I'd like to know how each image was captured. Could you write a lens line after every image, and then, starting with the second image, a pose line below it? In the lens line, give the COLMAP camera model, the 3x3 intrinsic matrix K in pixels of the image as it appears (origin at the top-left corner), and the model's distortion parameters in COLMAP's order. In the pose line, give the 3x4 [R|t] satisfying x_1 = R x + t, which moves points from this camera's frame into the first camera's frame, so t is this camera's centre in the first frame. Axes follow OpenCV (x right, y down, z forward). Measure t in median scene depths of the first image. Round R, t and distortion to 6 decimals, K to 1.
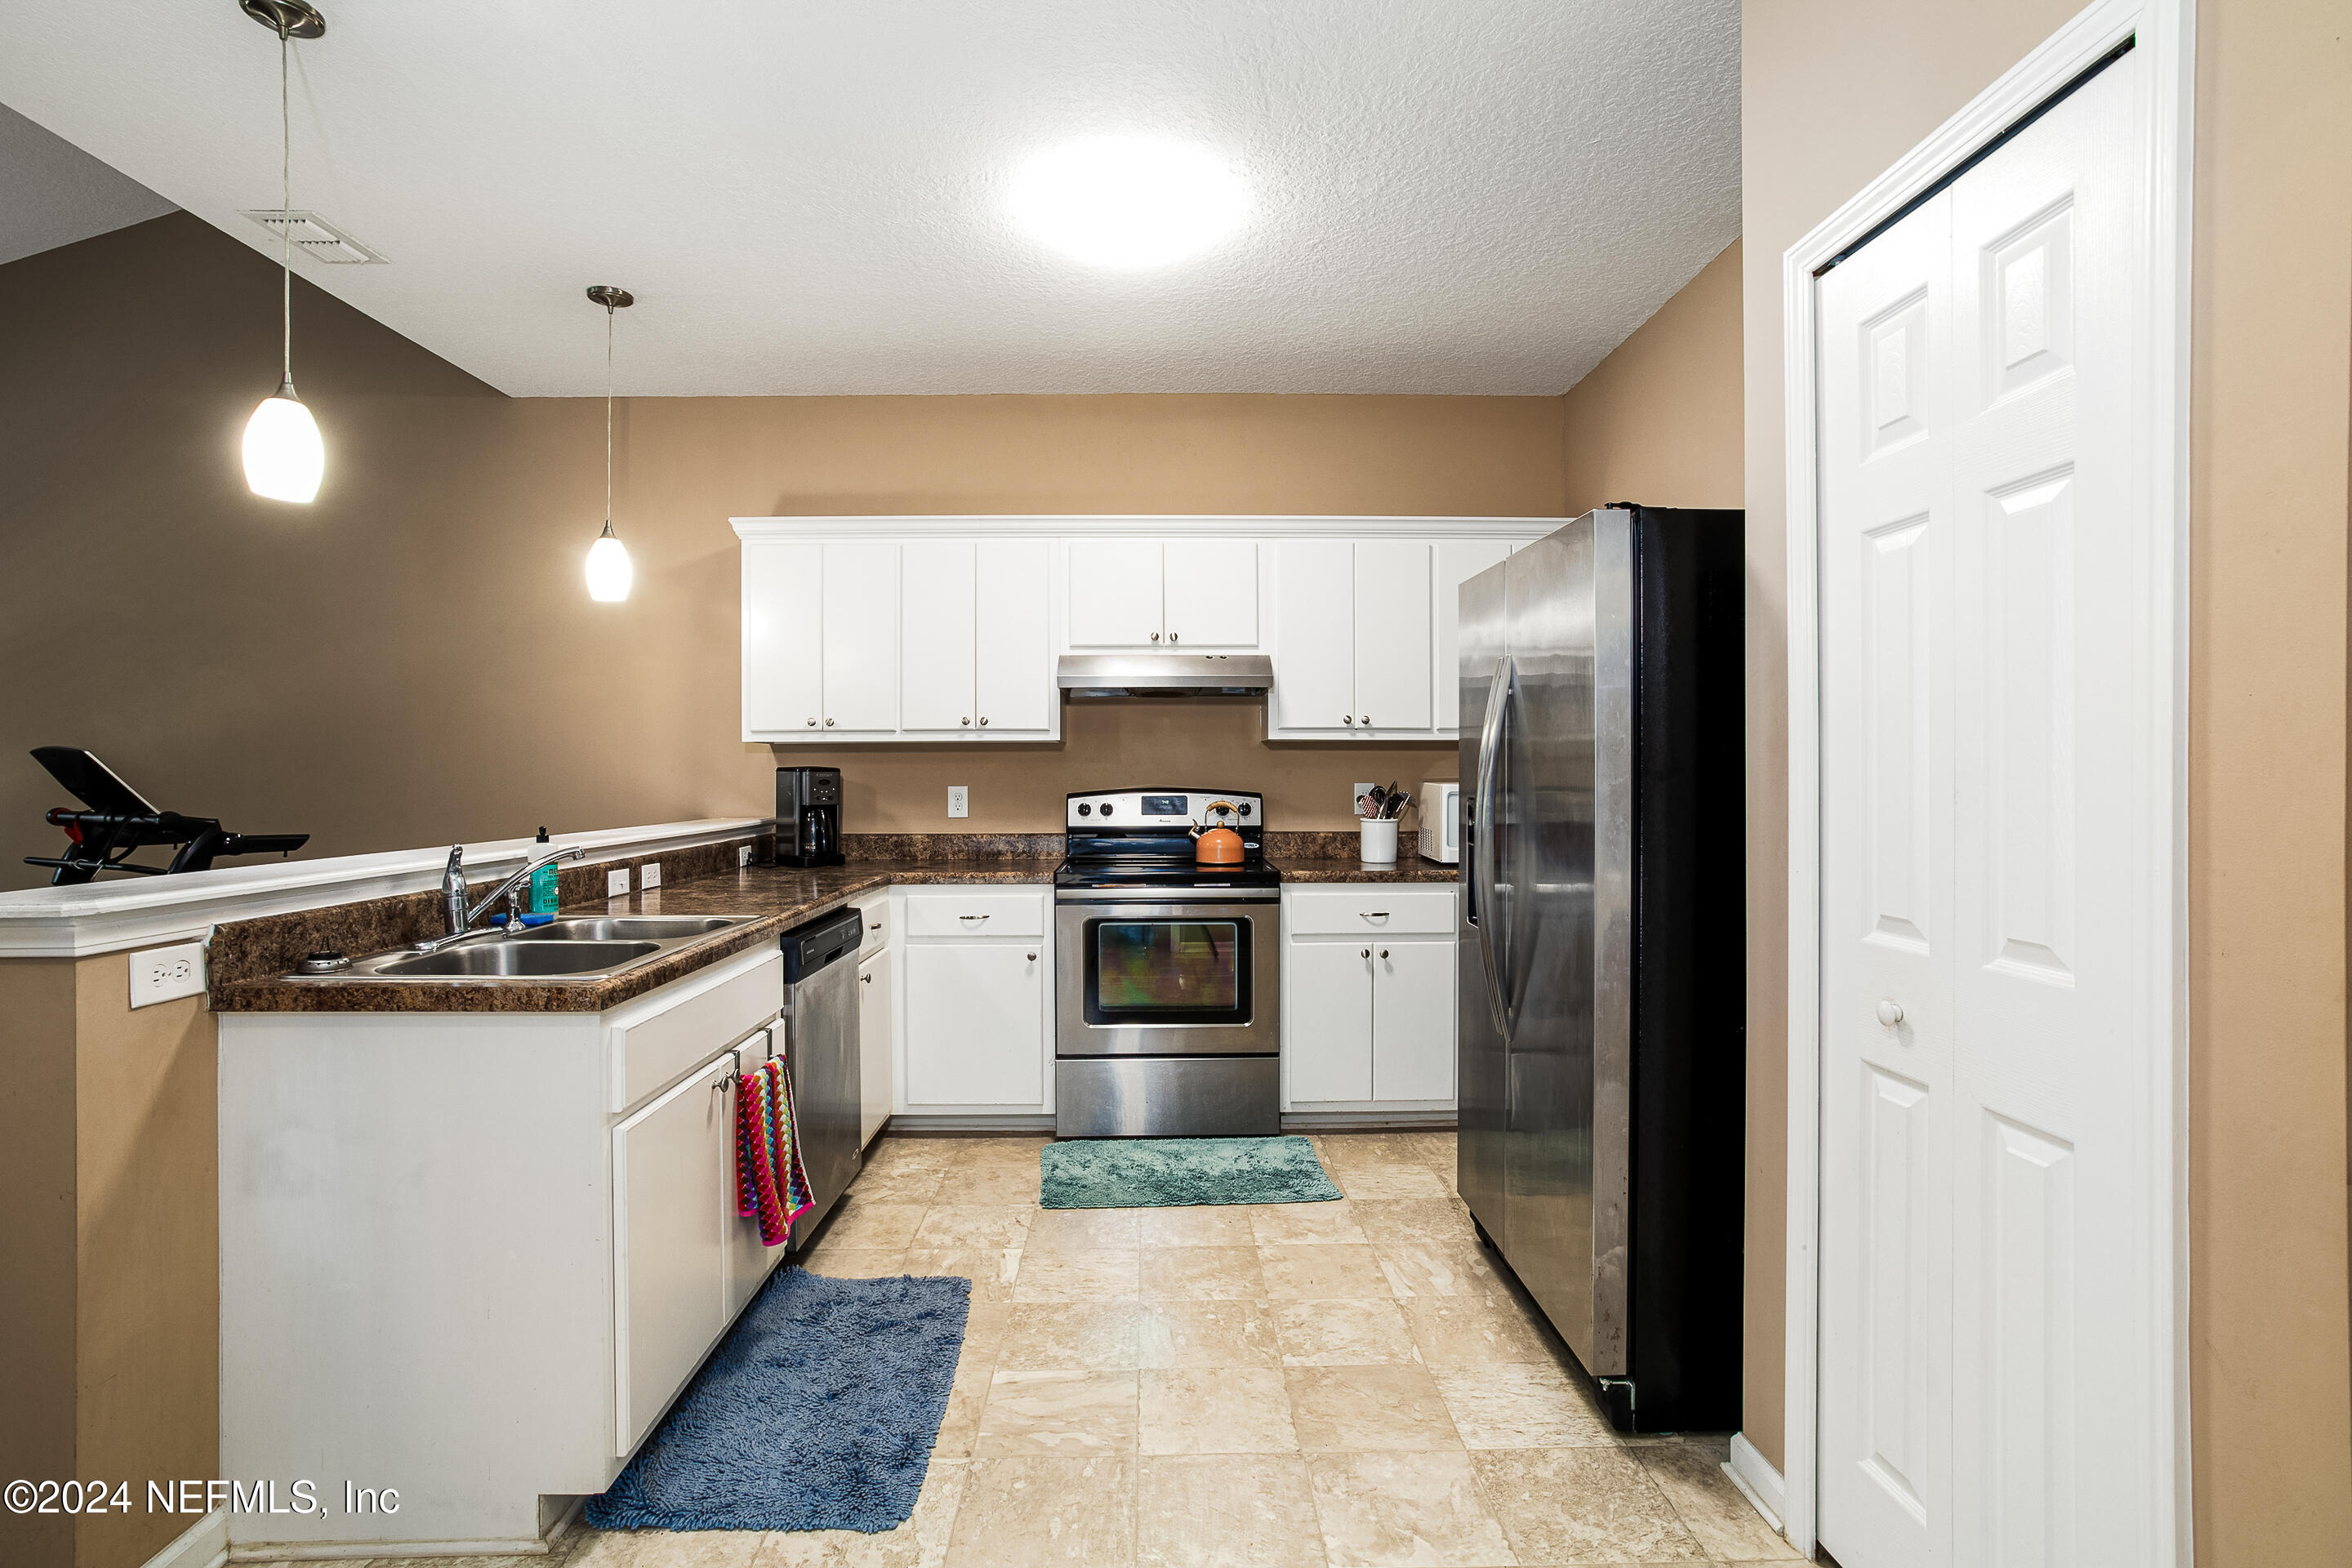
lens RADIAL K [[1144.9, 0, 1175.2], [0, 1144.9, 777.9], [0, 0, 1]] dist [-0.025957, 0.010488]
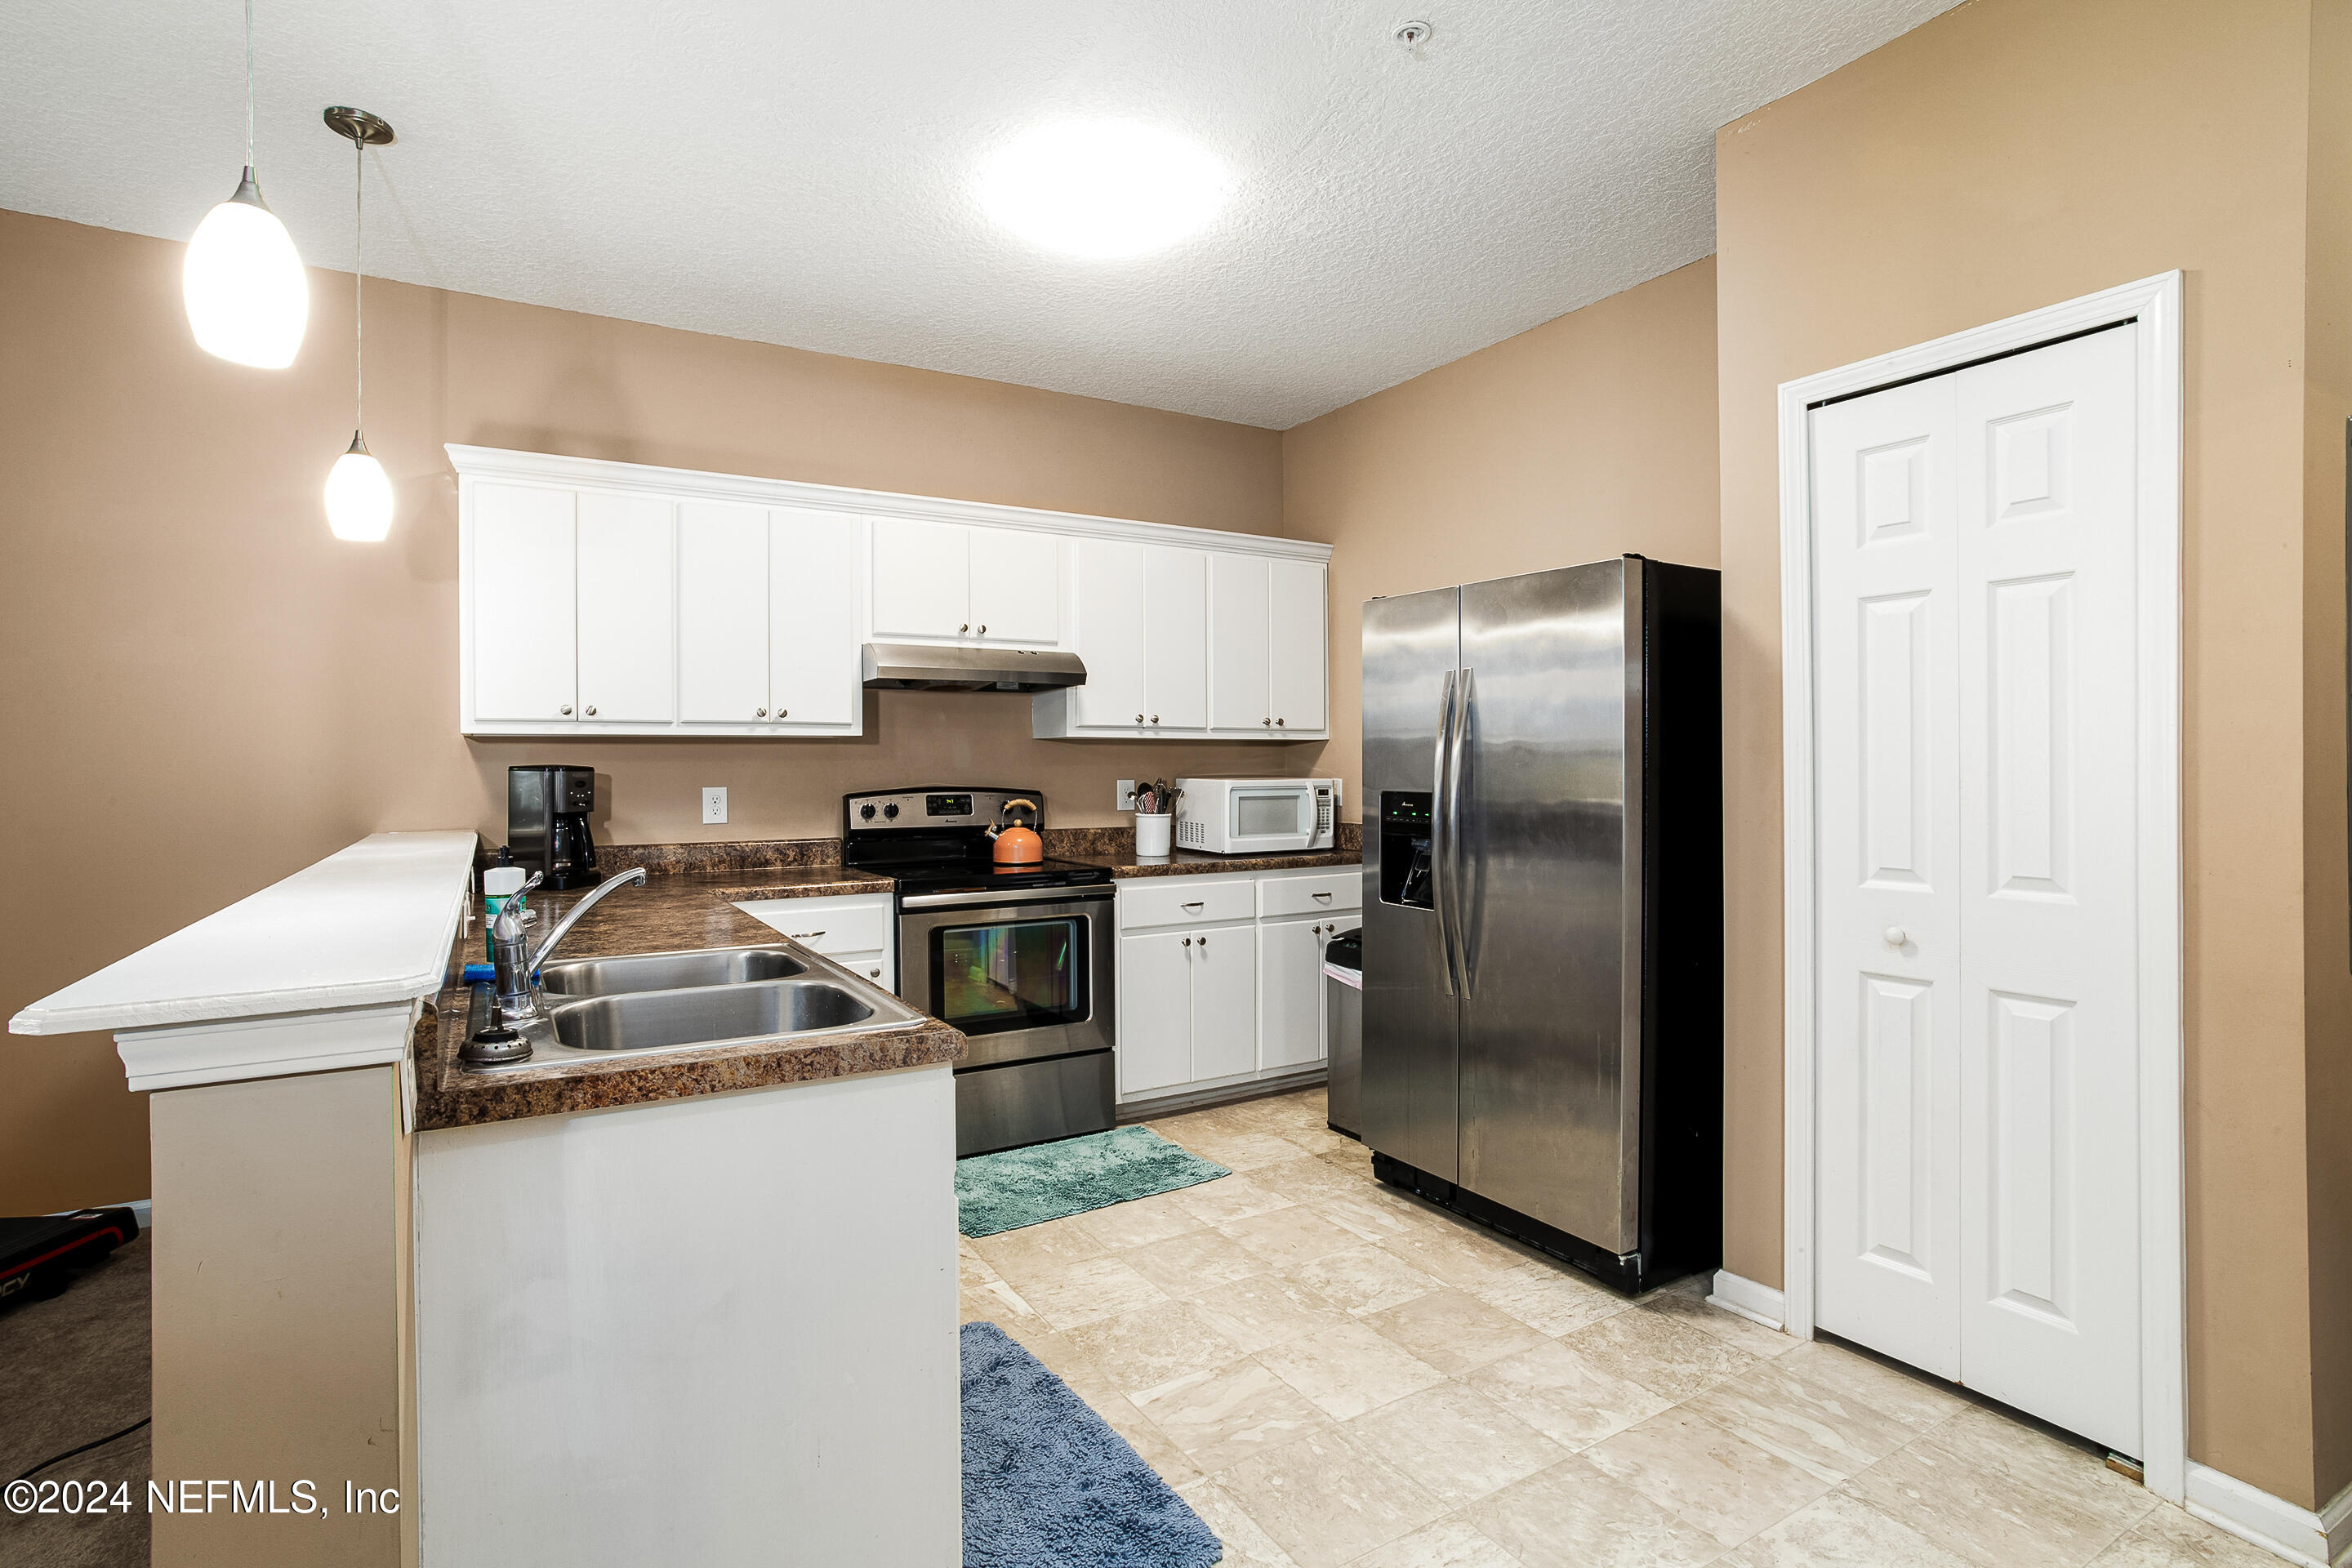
lens RADIAL K [[1144.9, 0, 1215.3], [0, 1144.9, 770.7], [0, 0, 1]] dist [-0.025957, 0.010488]
pose [[0.862153, -0.003895, 0.506633, -0.397699], [0.005630, 0.999982, -0.001894, -0.001888], [-0.506617, 0.004485, 0.862159, 0.092041]]
